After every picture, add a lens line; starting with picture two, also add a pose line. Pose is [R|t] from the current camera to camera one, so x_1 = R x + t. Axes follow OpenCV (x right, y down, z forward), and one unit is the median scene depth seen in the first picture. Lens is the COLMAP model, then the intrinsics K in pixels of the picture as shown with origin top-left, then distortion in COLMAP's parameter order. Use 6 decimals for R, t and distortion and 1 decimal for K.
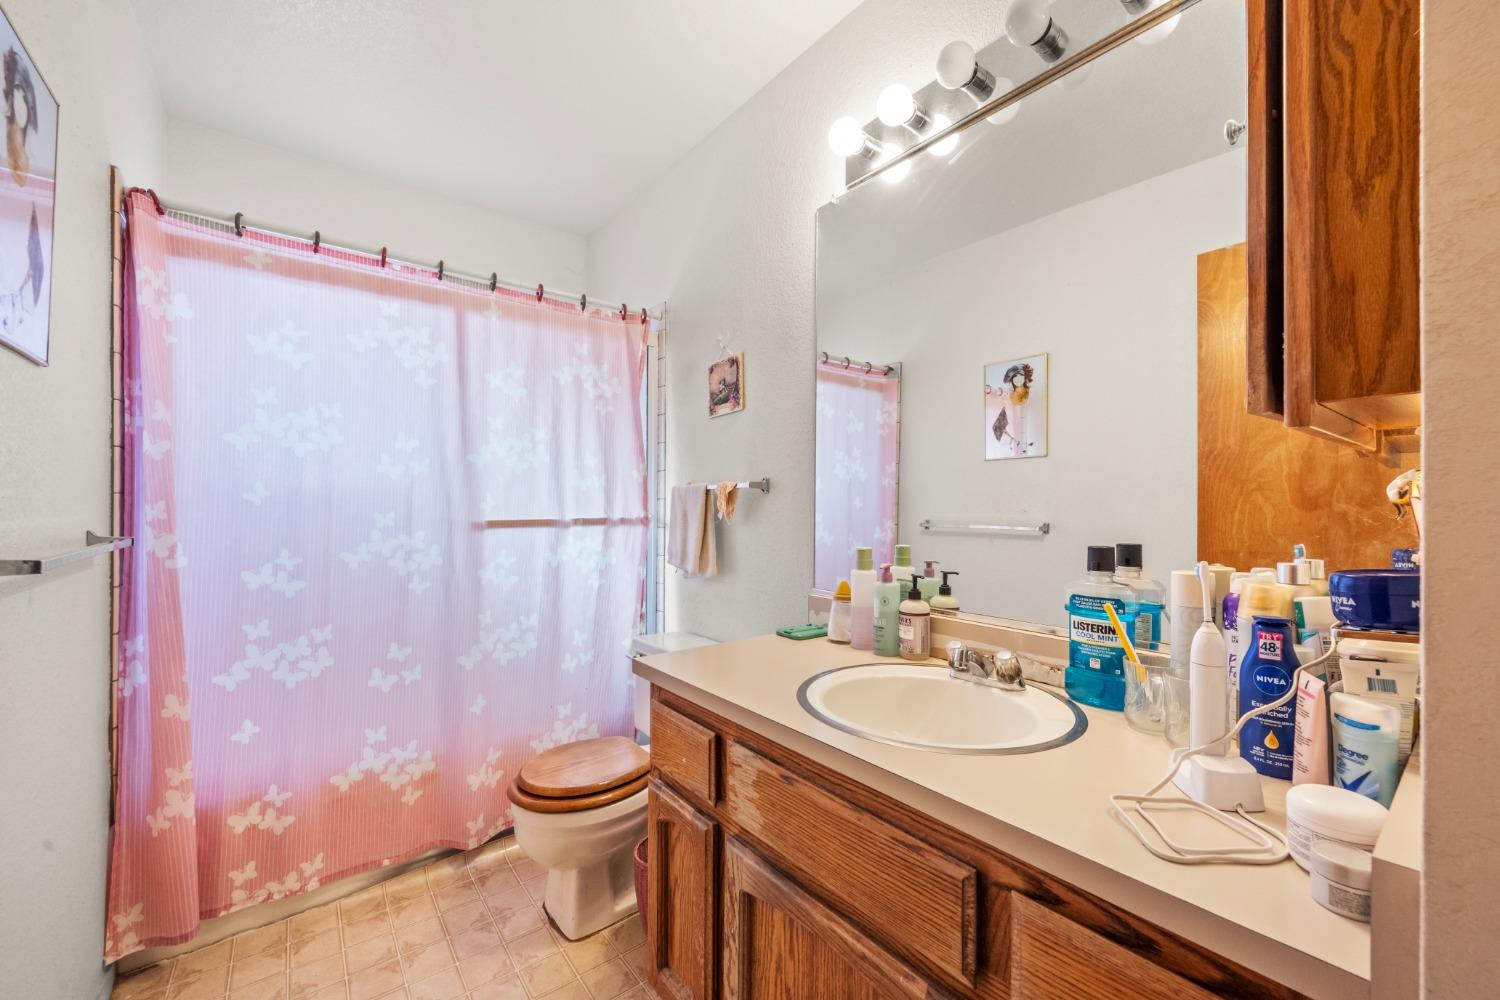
lens RADIAL K [[598.2, 0, 747.8], [0, 598.2, 500.6], [0, 0, 1]] dist [-0.005629, 0.001198]
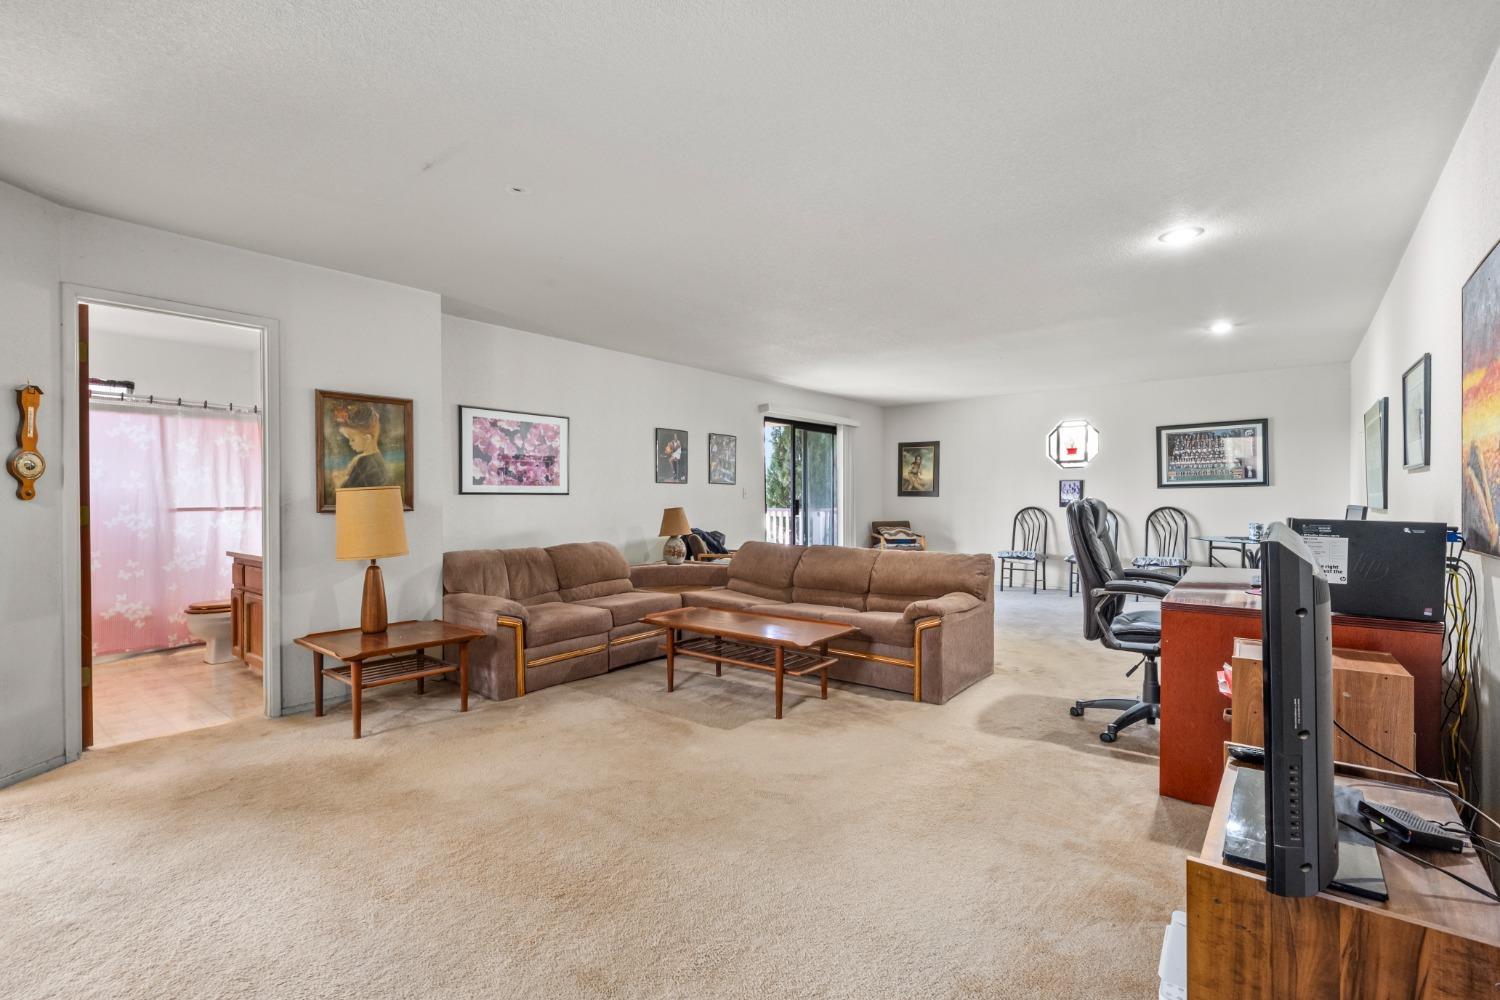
lens RADIAL K [[699.2, 0, 784.9], [0, 699.2, 501.9], [0, 0, 1]] dist [0.000912, -0.000015]
pose [[0.963051, -0.005074, 0.269273, 1.111874], [0.001387, 0.999903, 0.013879, -0.024158], [-0.269317, -0.012993, 0.962964, -2.265991]]
